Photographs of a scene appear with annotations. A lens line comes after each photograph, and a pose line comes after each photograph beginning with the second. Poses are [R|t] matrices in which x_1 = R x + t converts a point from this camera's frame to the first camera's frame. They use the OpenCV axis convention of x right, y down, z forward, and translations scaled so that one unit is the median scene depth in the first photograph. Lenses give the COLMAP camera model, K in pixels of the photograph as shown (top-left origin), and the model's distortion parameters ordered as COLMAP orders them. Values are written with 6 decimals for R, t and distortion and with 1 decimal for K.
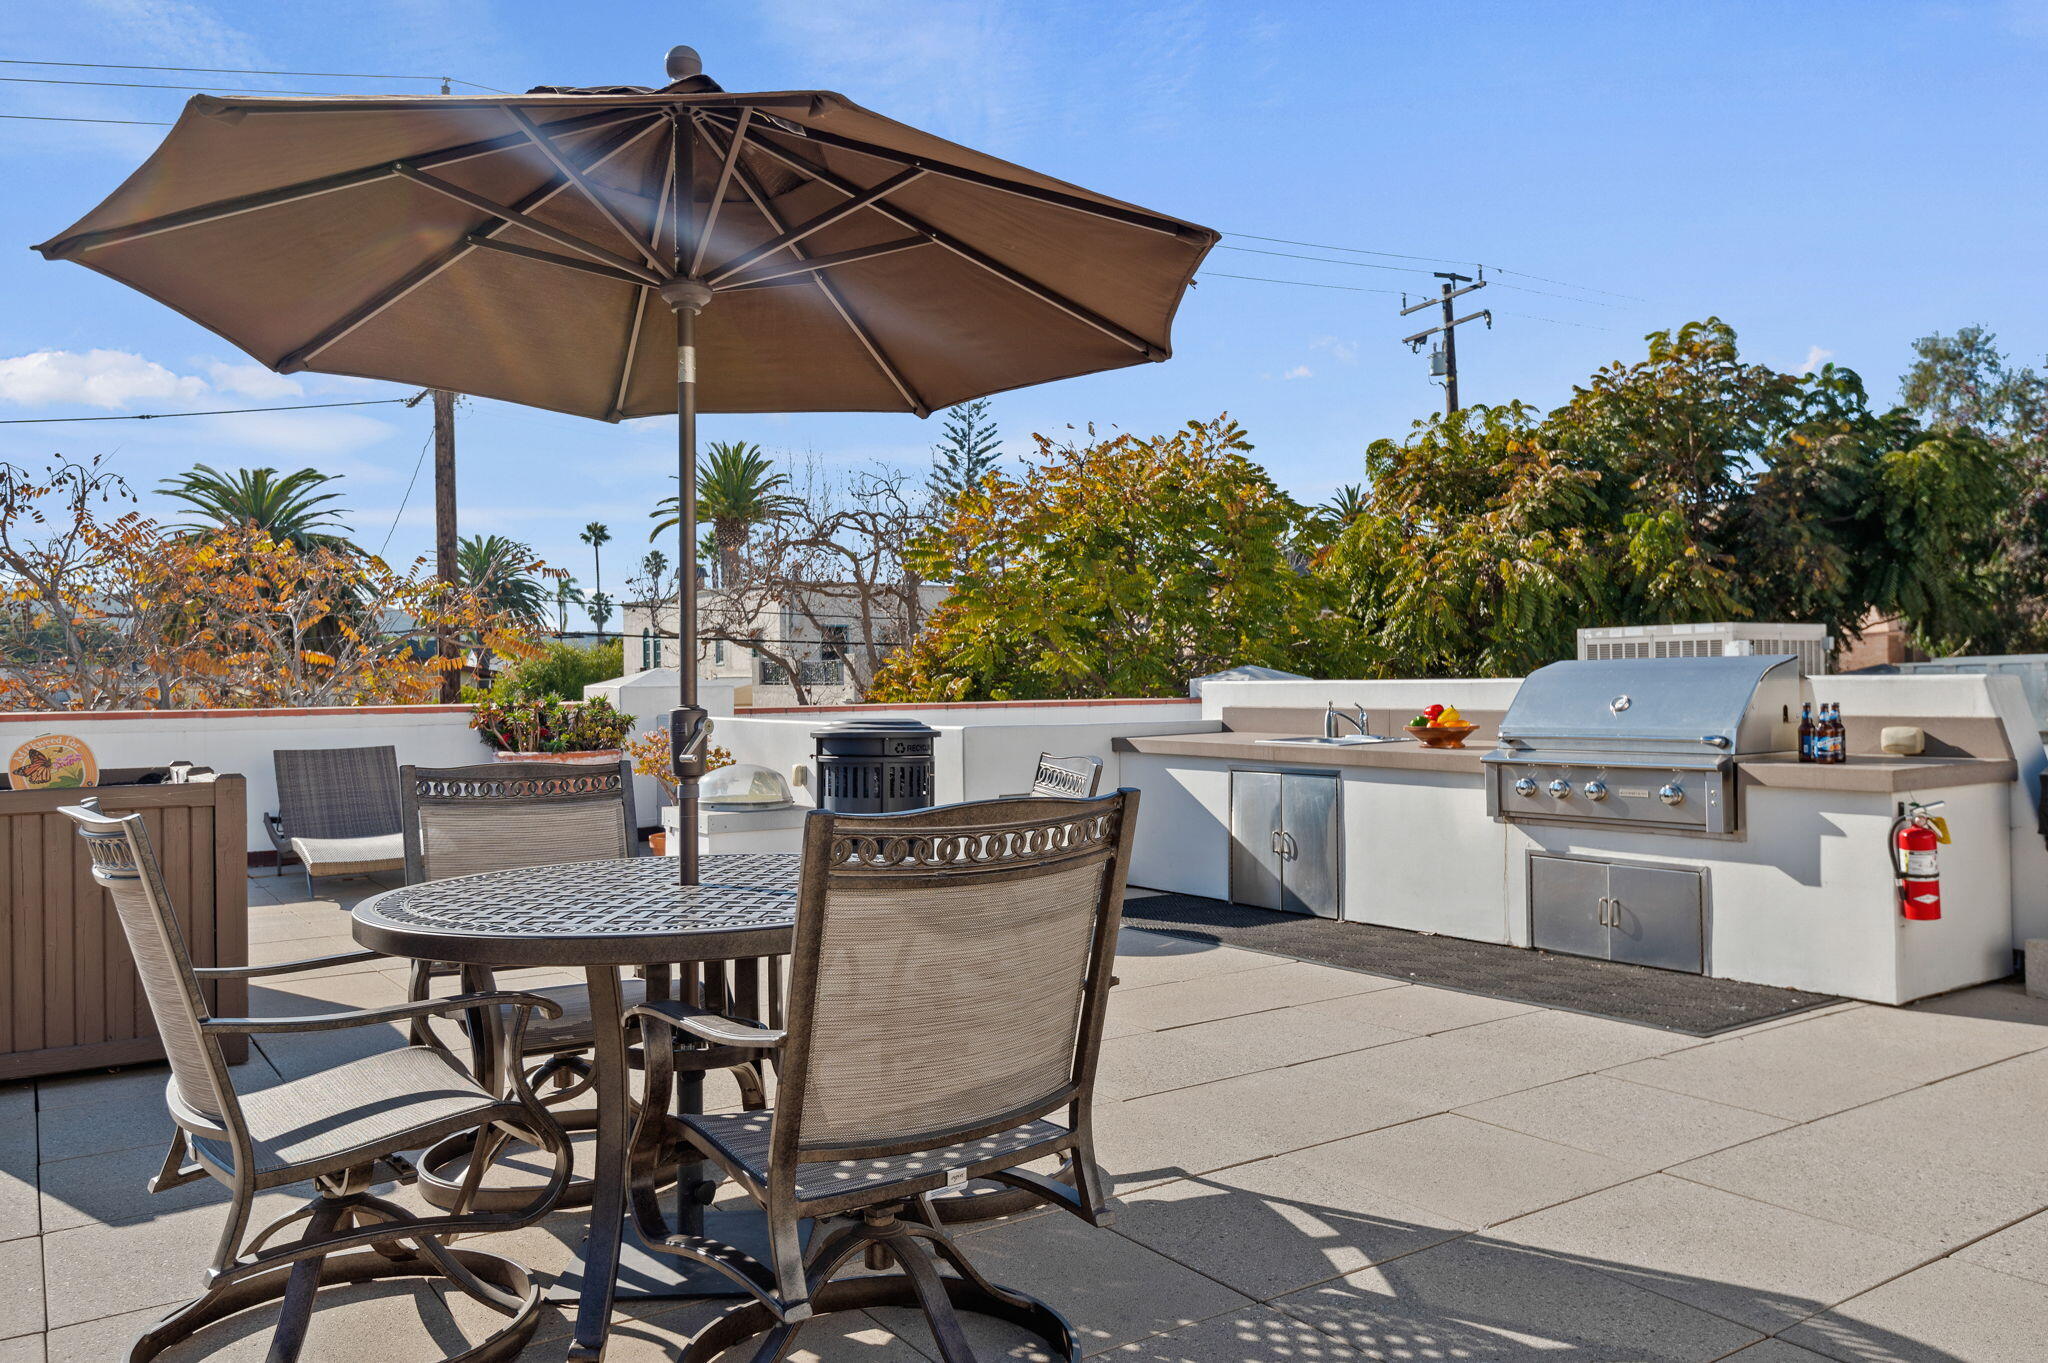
lens RADIAL K [[1481.3, 0, 1024.1], [0, 1481.3, 688.2], [0, 0, 1]] dist [-0.032146, 0.009207]
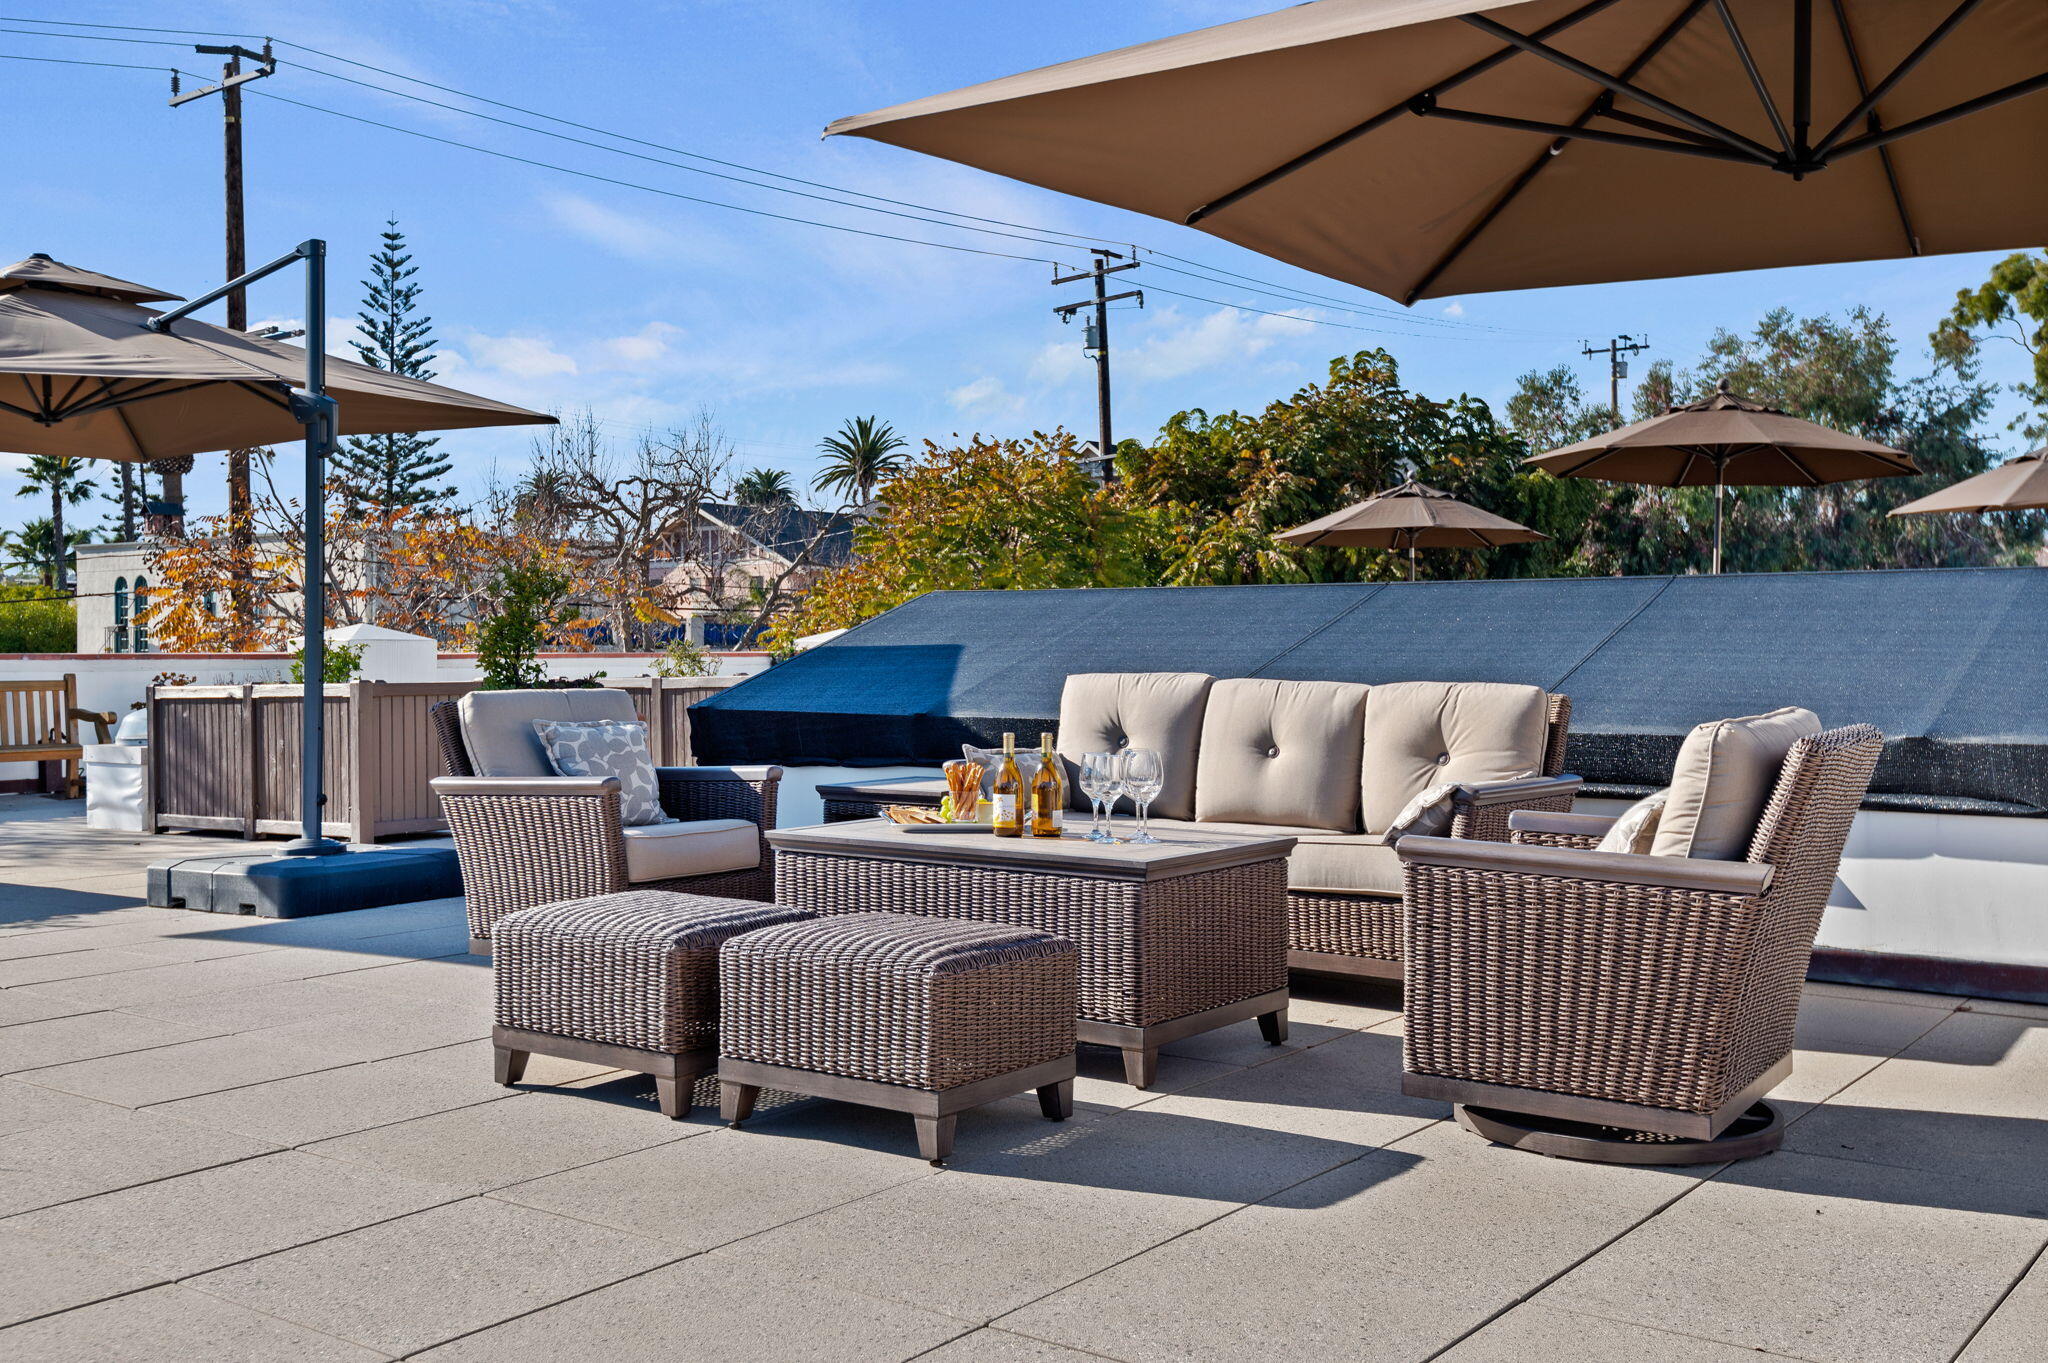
lens RADIAL K [[2317.0, 0, 1023.1], [0, 2317.0, 675.6], [0, 0, 1]] dist [-0.045918, 0.000000]
pose [[0.920190, 0.001882, 0.391467, -0.546571], [-0.003500, 0.999988, 0.003419, 0.011544], [-0.391456, -0.004517, 0.920186, -0.638243]]
